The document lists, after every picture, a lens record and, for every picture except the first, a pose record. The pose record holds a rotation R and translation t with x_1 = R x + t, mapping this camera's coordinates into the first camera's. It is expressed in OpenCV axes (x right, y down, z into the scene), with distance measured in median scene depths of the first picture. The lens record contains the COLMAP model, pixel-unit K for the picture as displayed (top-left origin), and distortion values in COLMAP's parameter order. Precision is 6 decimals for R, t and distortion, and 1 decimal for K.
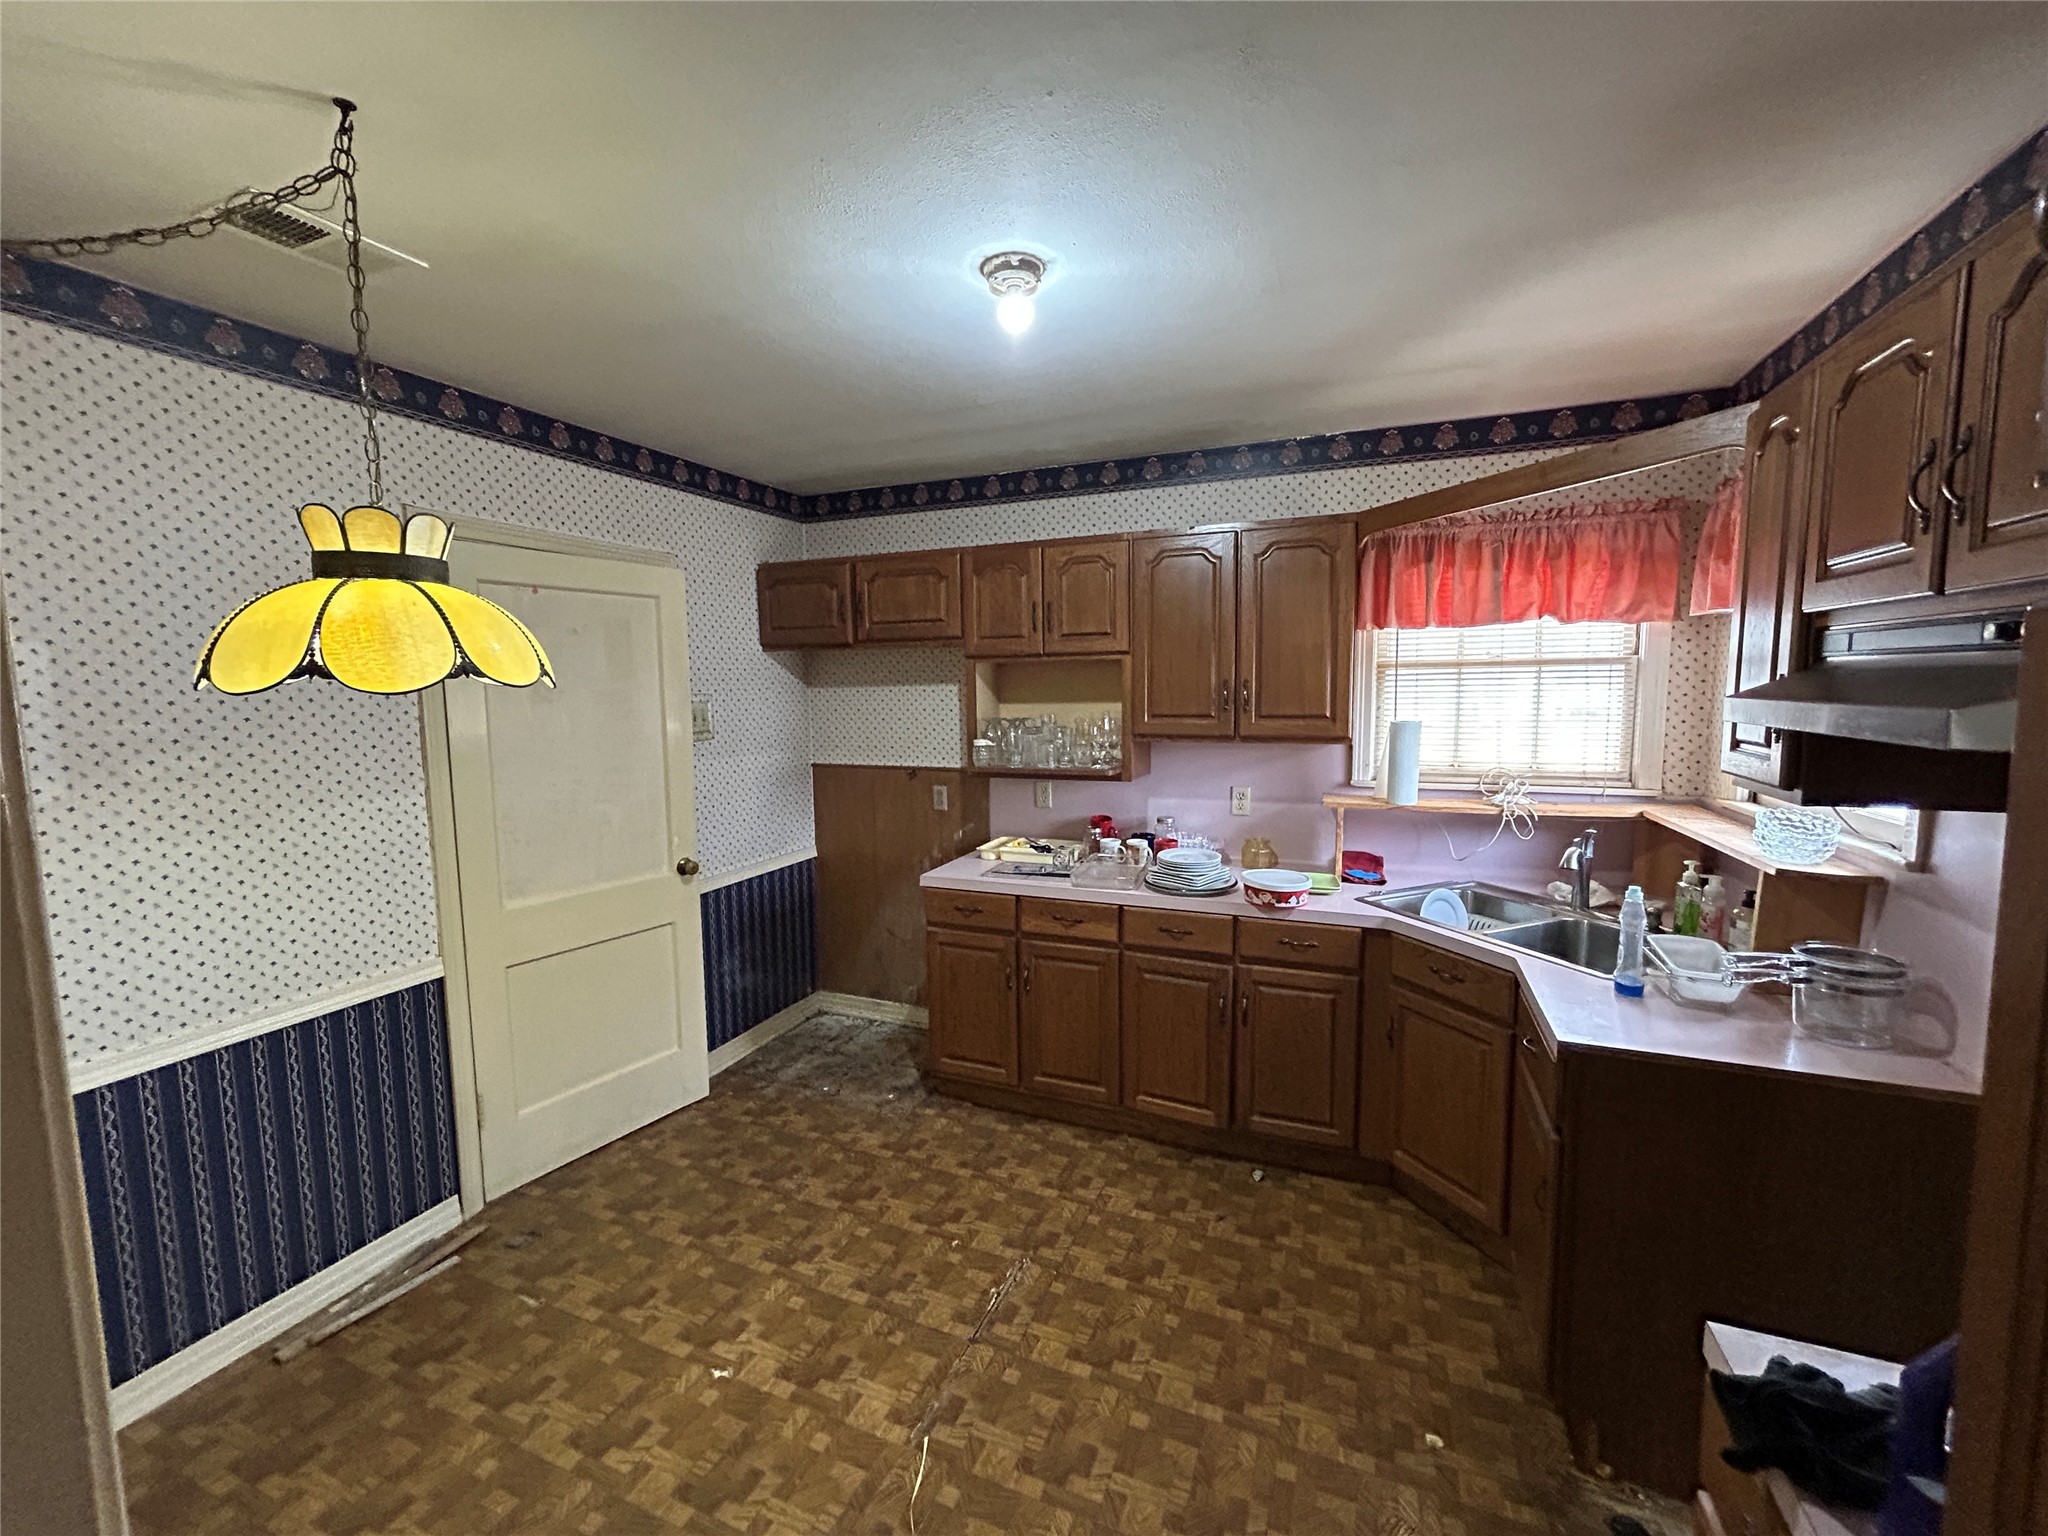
lens RADIAL K [[818.7, 0, 1020.5], [0, 818.7, 766.2], [0, 0, 1]] dist [-0.005833, 0.000523]
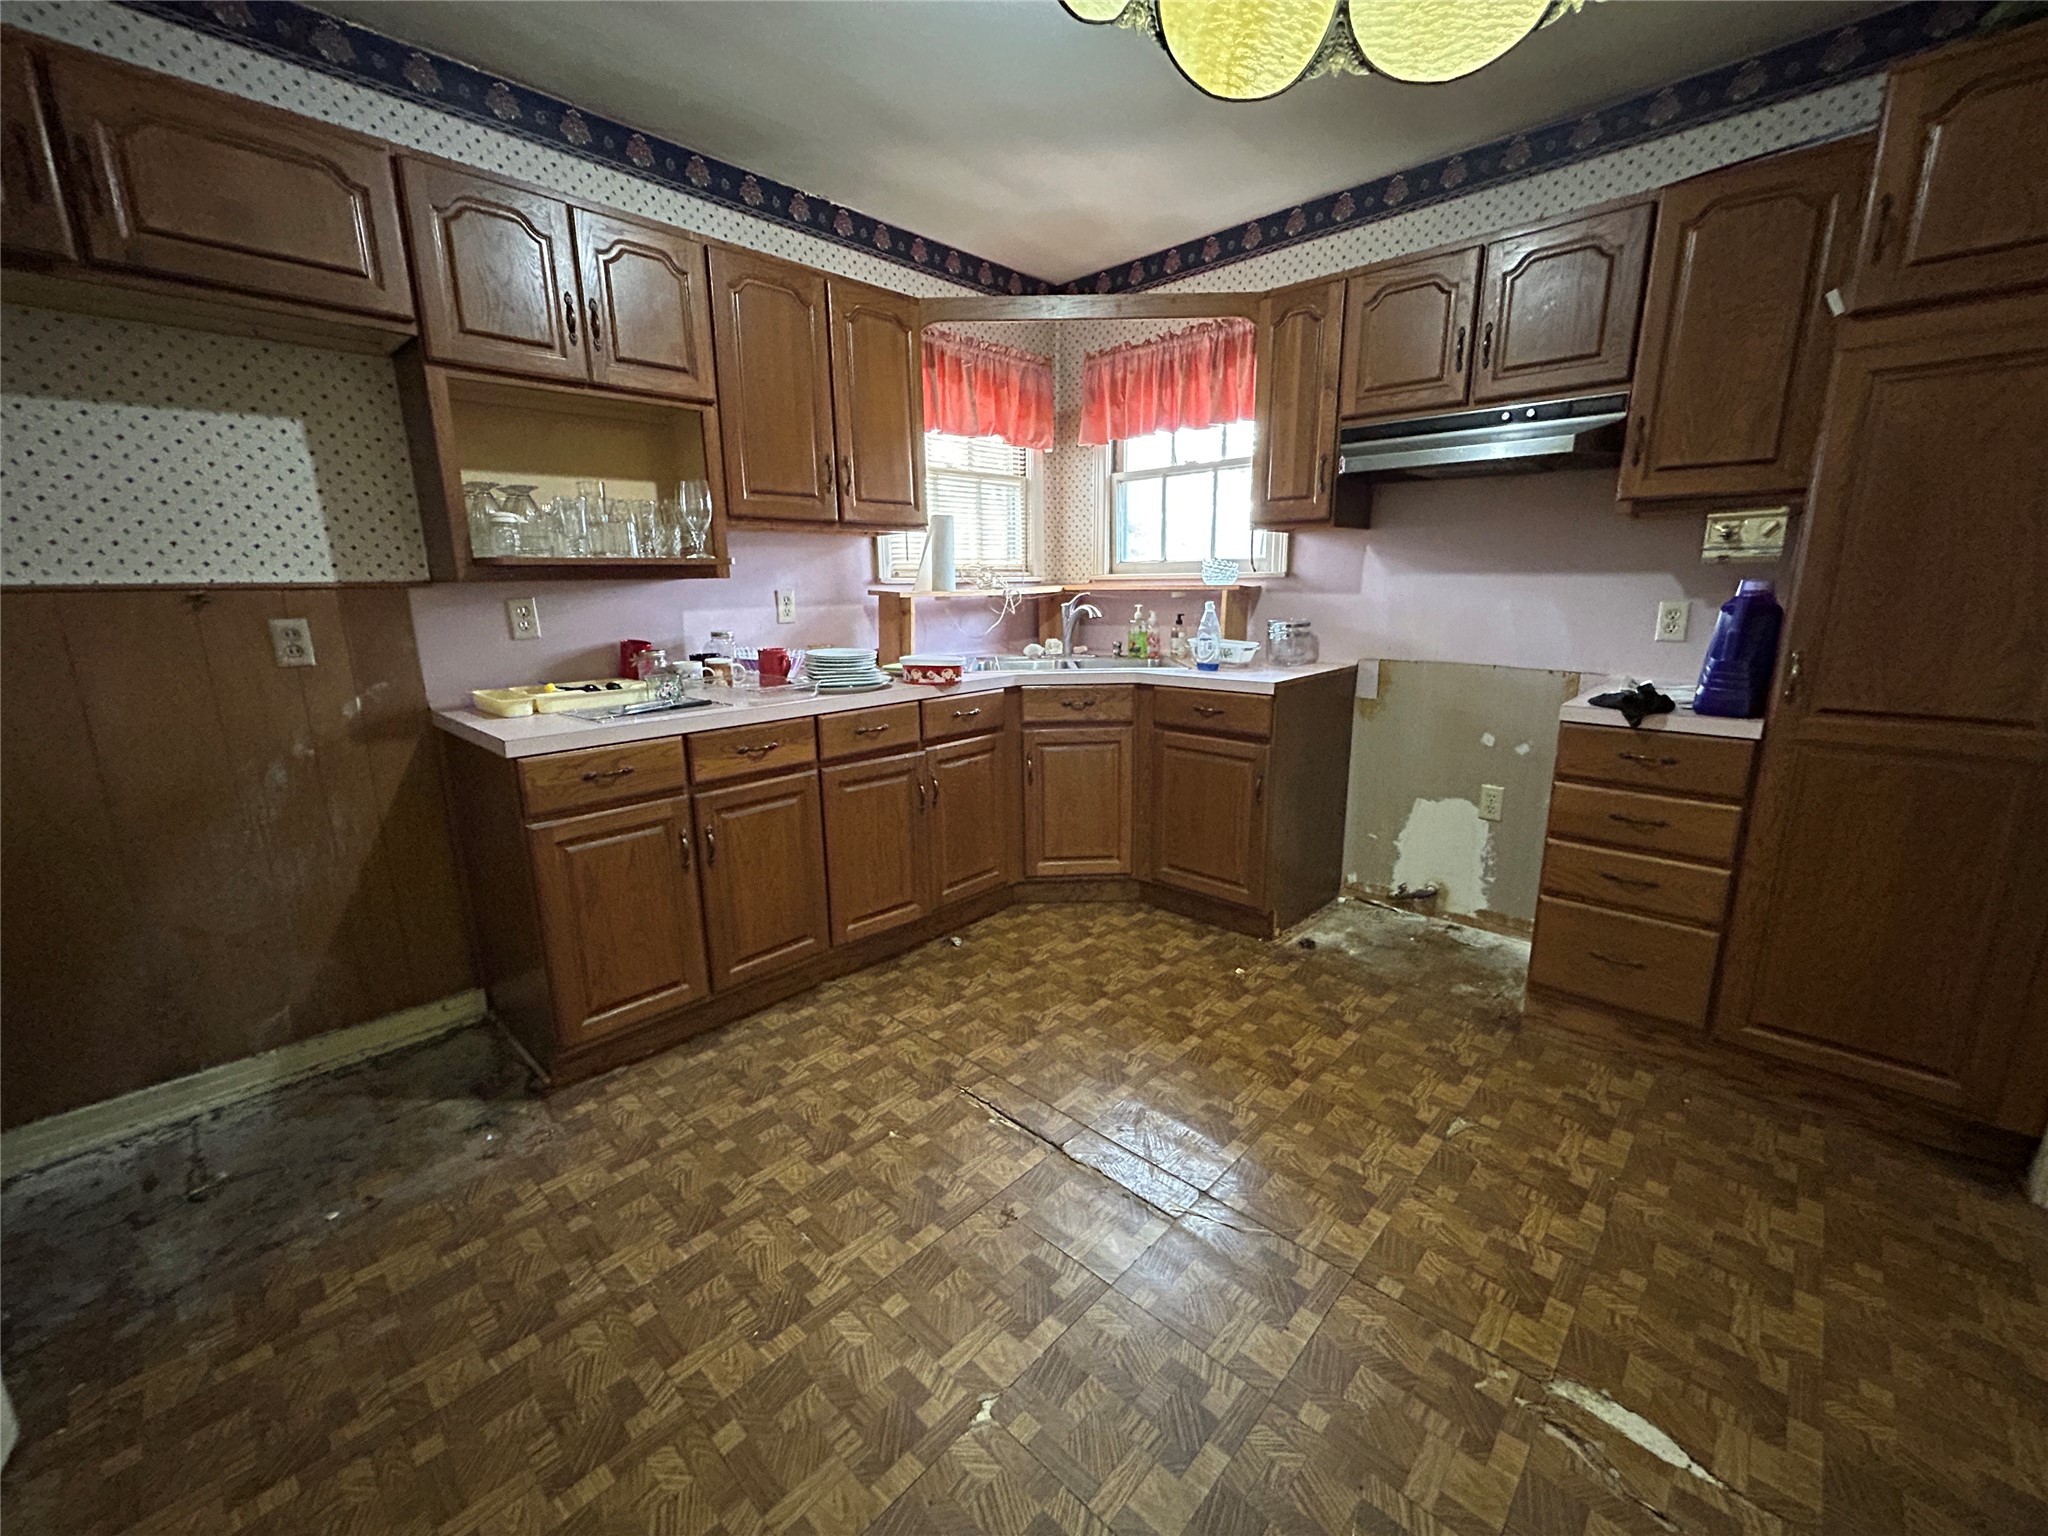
lens RADIAL K [[818.7, 0, 1030.3], [0, 818.7, 767.8], [0, 0, 1]] dist [-0.005833, 0.000523]
pose [[0.353989, -0.202099, 0.913153, -0.573087], [0.097426, 0.979030, 0.178911, 0.094412], [-0.930161, 0.025632, 0.366255, 0.491731]]
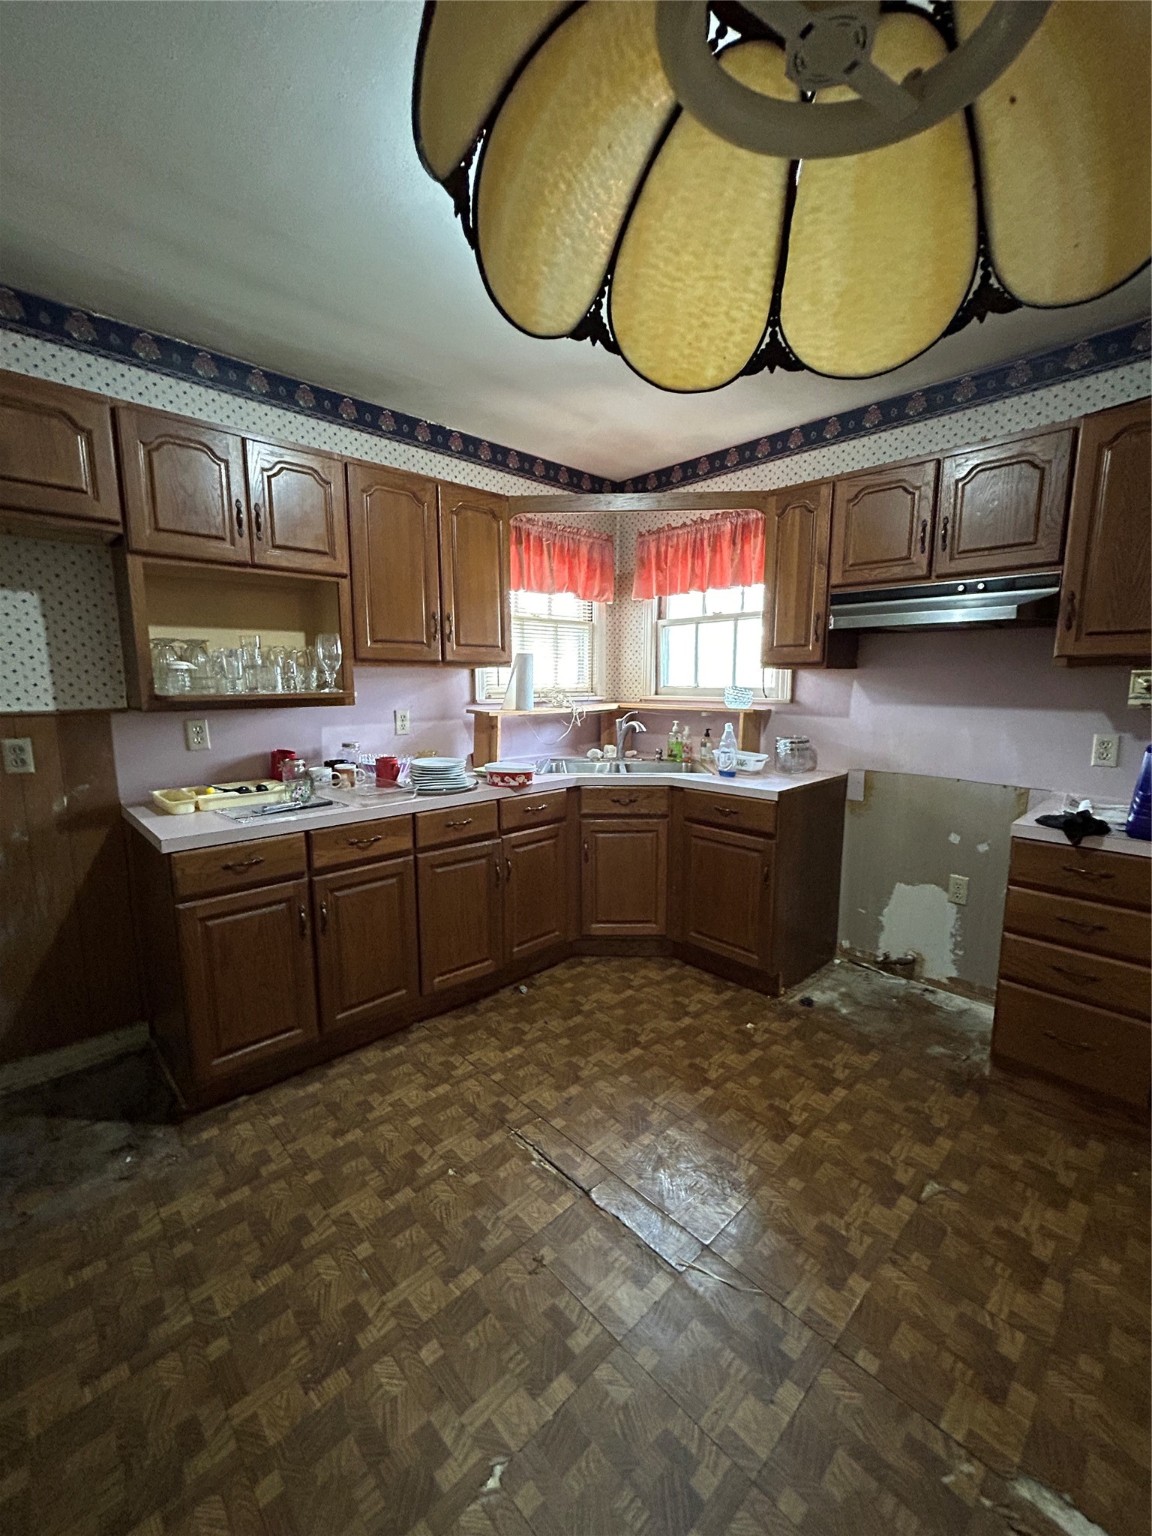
lens RADIAL K [[614.0, 0, 580.4], [0, 614.0, 771.2], [0, 0, 1]] dist [-0.005833, 0.000523]
pose [[0.400858, -0.124134, 0.907691, -0.511799], [0.084306, 0.991572, 0.098374, 0.054684], [-0.912253, 0.037090, 0.407945, 0.470888]]
